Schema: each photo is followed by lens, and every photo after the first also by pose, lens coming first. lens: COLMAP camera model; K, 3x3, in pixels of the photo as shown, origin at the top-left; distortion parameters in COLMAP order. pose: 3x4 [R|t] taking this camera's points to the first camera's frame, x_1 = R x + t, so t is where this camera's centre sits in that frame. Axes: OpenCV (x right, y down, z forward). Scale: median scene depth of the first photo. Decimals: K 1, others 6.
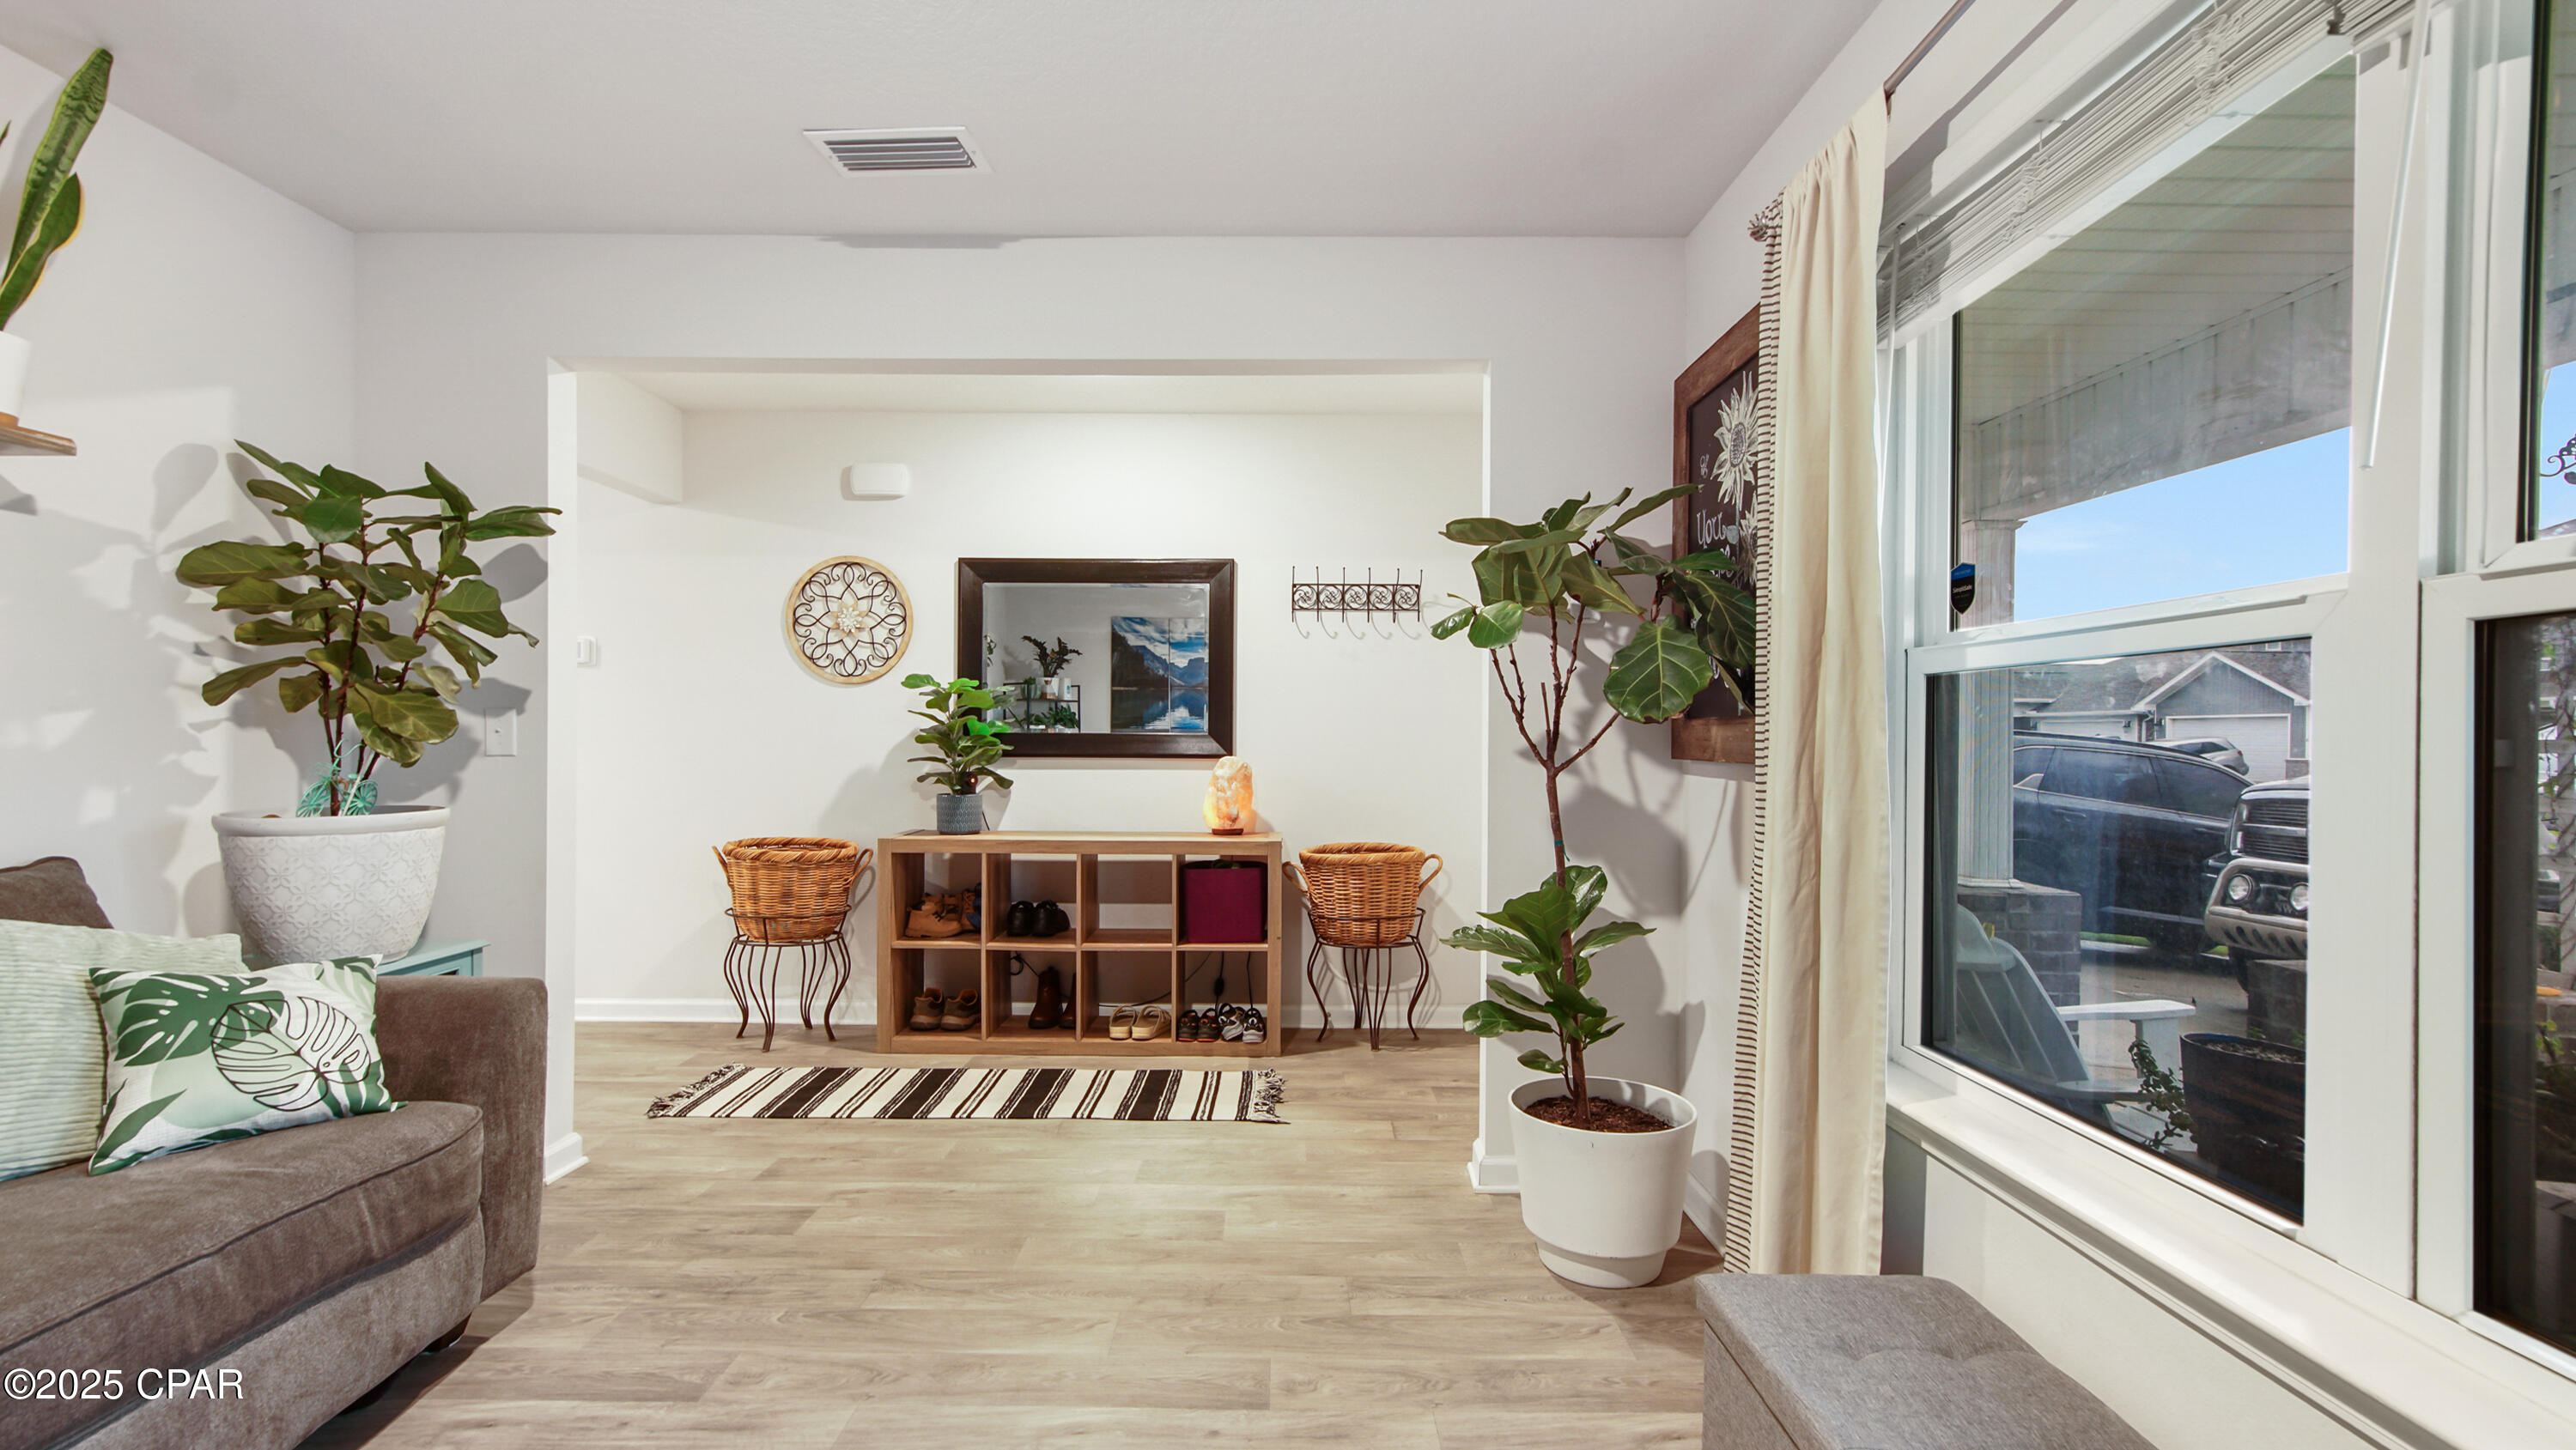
lens RADIAL K [[1187.1, 0, 1279.9], [0, 1187.1, 737.7], [0, 0, 1]] dist [-0.017528, -0.000124]
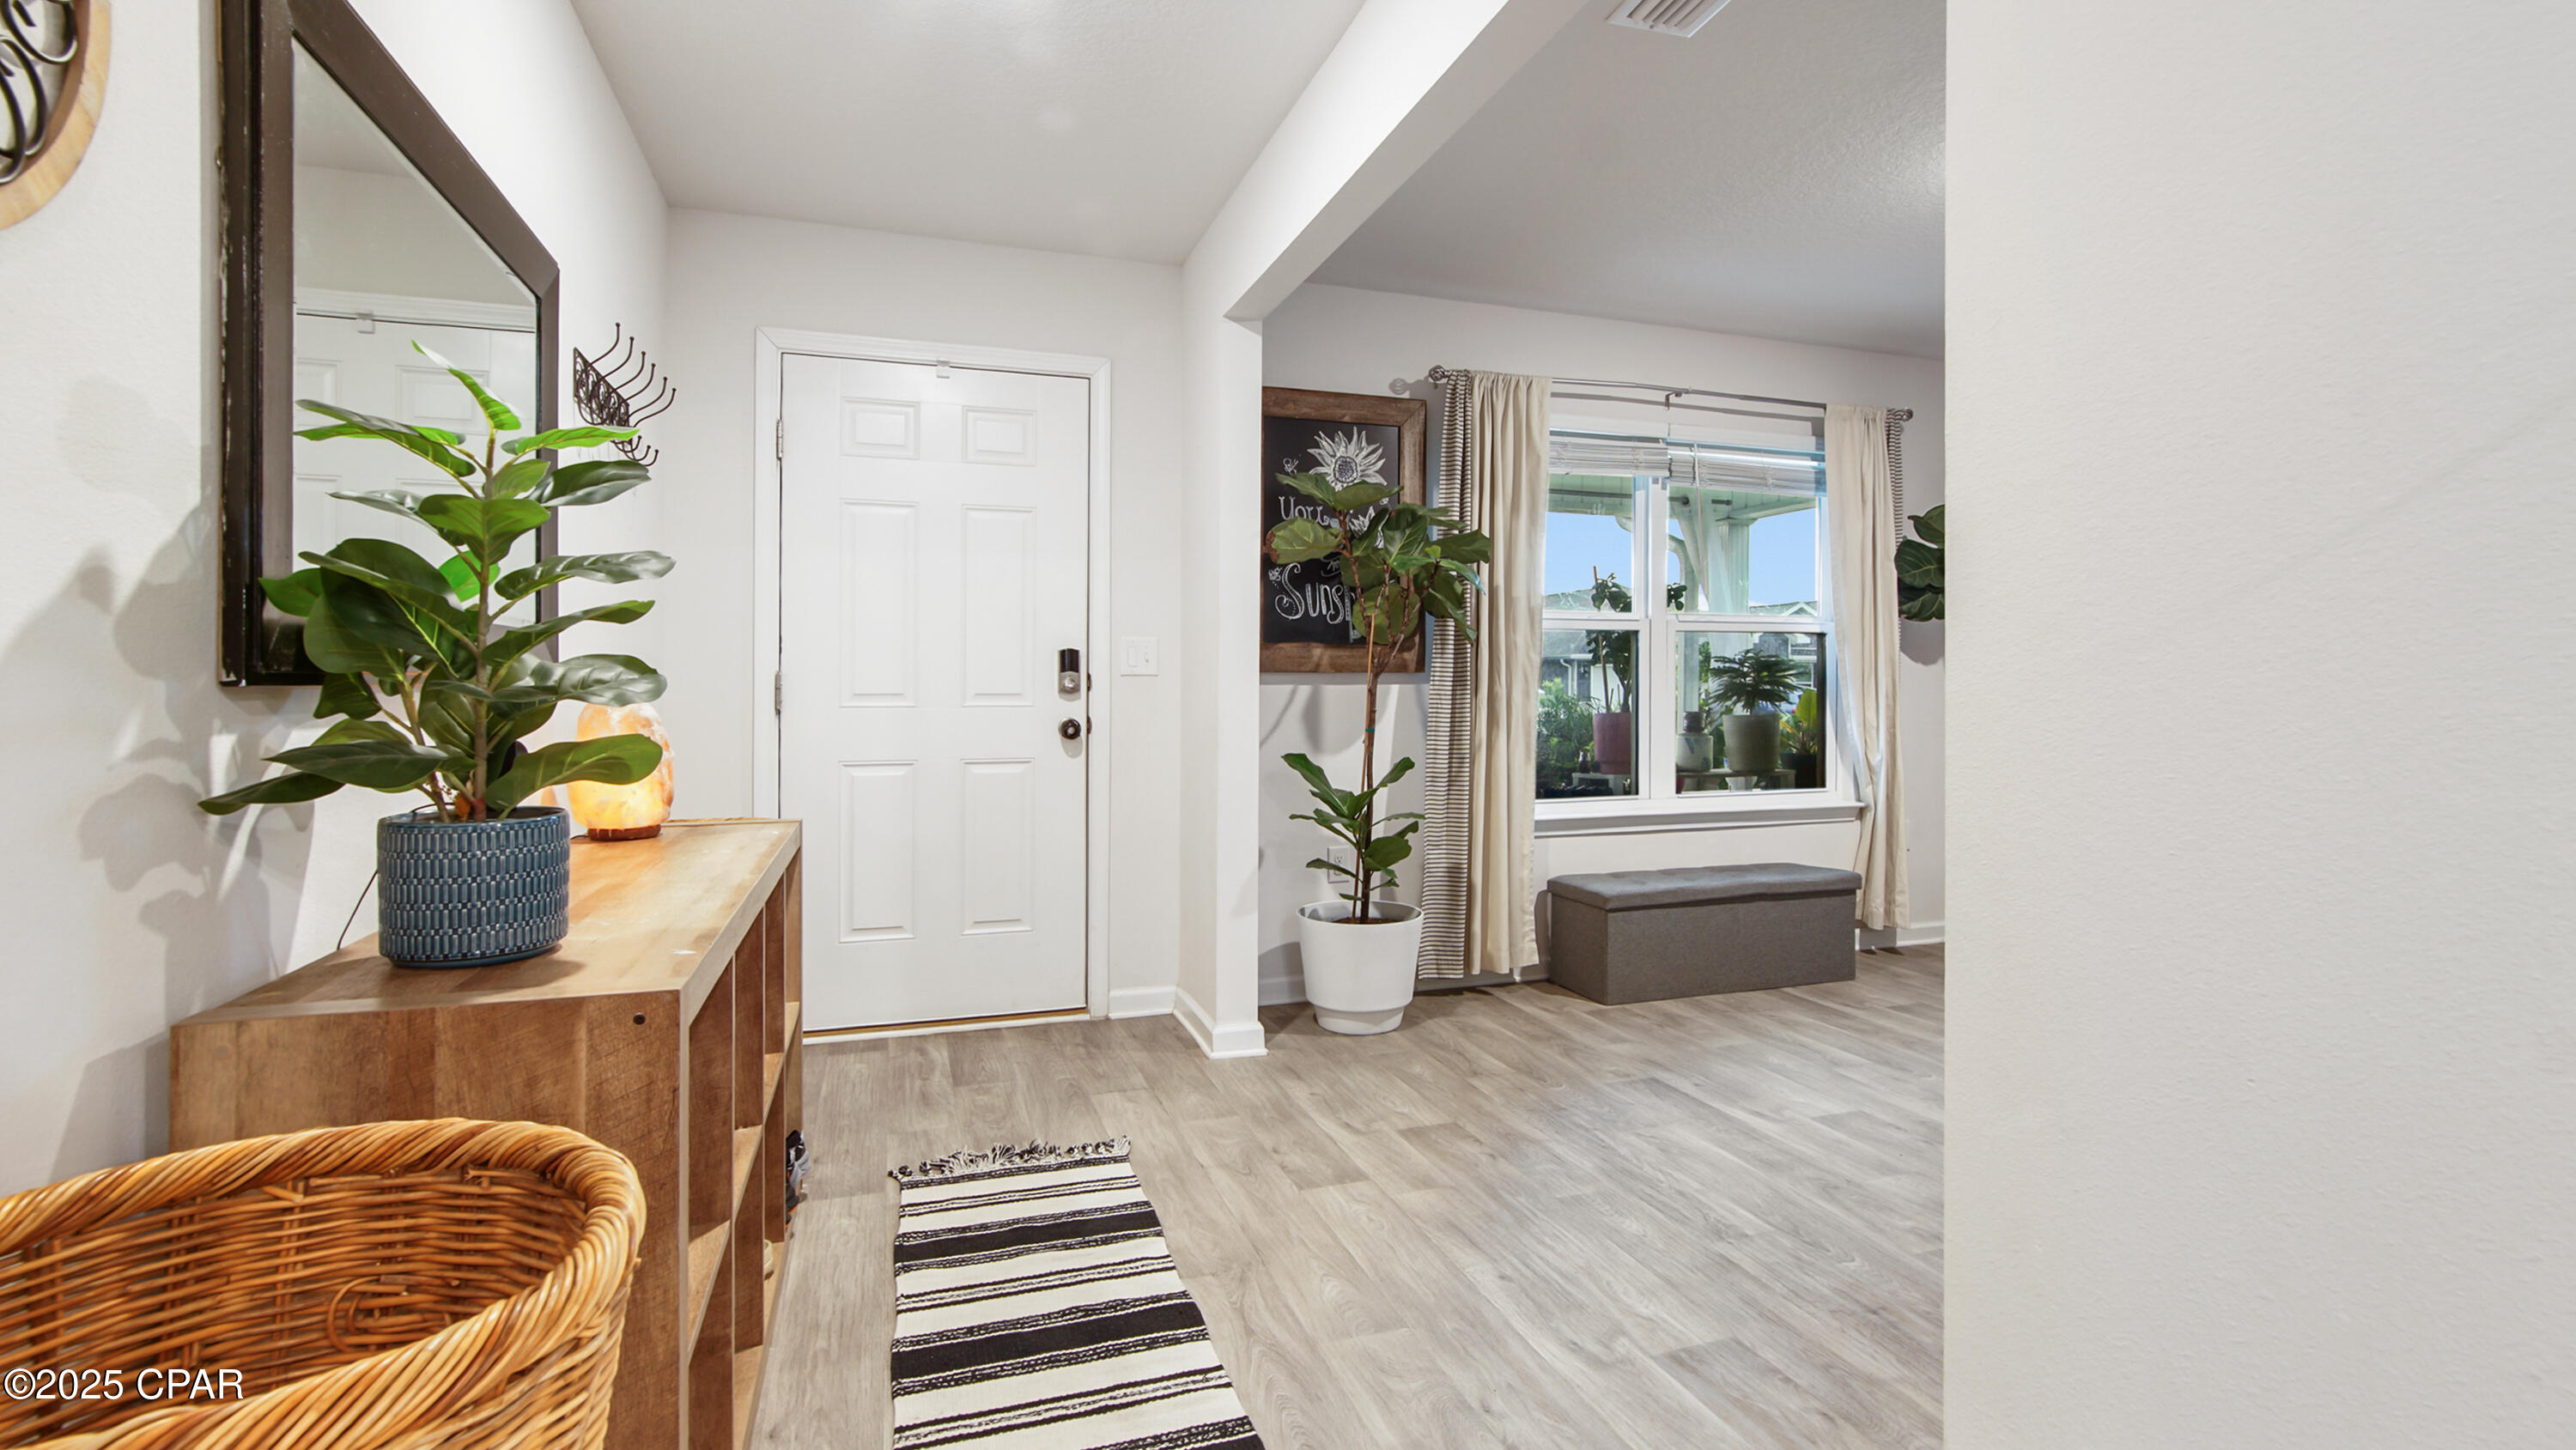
lens RADIAL K [[1187.1, 0, 1277.9], [0, 1187.1, 699.4], [0, 0, 1]] dist [-0.017528, -0.000124]
pose [[-0.351168, -0.017177, 0.936155, -0.933710], [-0.004144, 0.999850, 0.016791, 0.023875], [-0.936303, 0.002017, -0.351187, 1.441585]]
